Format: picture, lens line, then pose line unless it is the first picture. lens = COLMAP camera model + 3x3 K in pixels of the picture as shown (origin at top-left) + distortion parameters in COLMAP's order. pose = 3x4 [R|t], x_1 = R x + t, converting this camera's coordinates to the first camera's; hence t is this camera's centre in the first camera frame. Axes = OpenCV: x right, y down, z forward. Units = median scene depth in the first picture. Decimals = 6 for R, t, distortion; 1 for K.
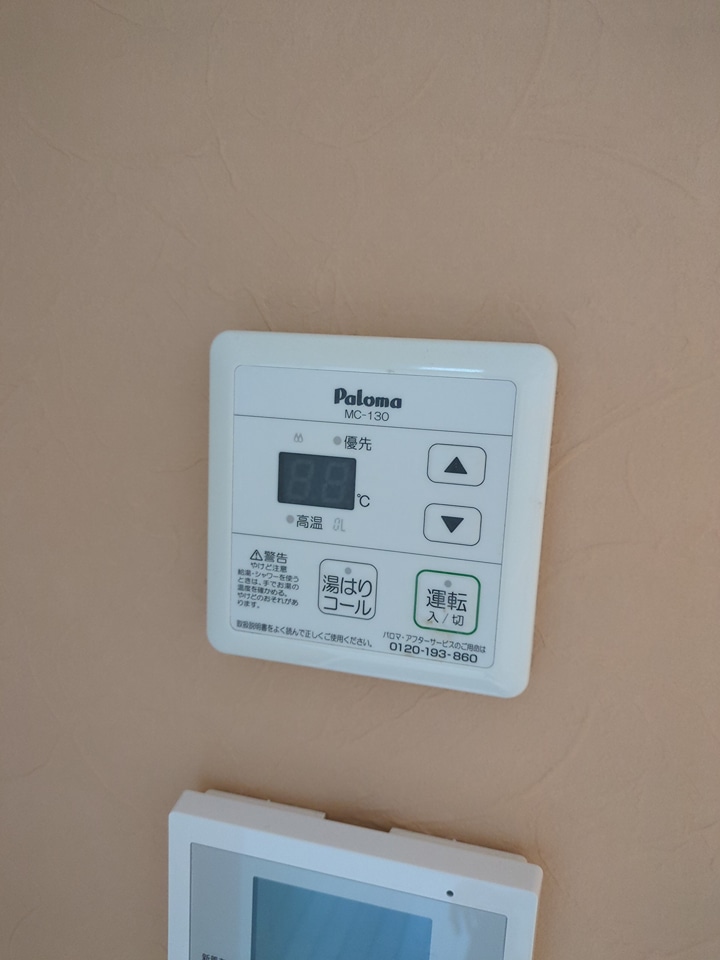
lens RADIAL K [[741.4, 0, 355.0], [0, 741.4, 480.3], [0, 0, 1]] dist [0.009676, -0.006152]
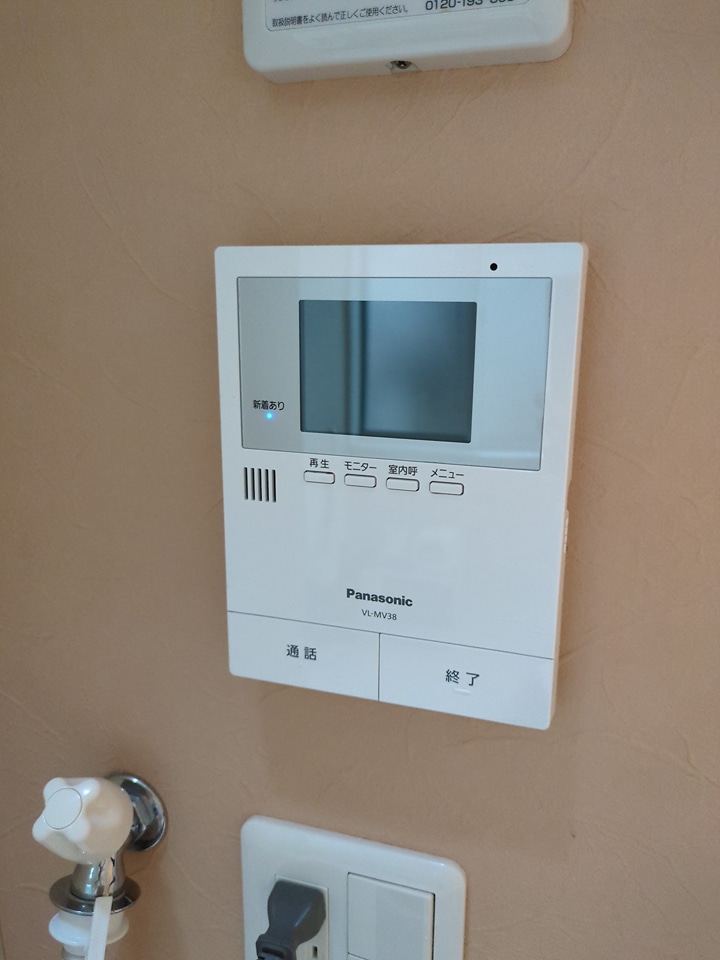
lens RADIAL K [[741.4, 0, 364.4], [0, 741.4, 479.3], [0, 0, 1]] dist [0.009676, -0.006152]
pose [[0.997910, -0.031923, -0.056183, 0.001063], [0.033715, 0.998943, 0.031249, 0.786563], [0.055126, -0.033078, 0.997931, -0.013316]]
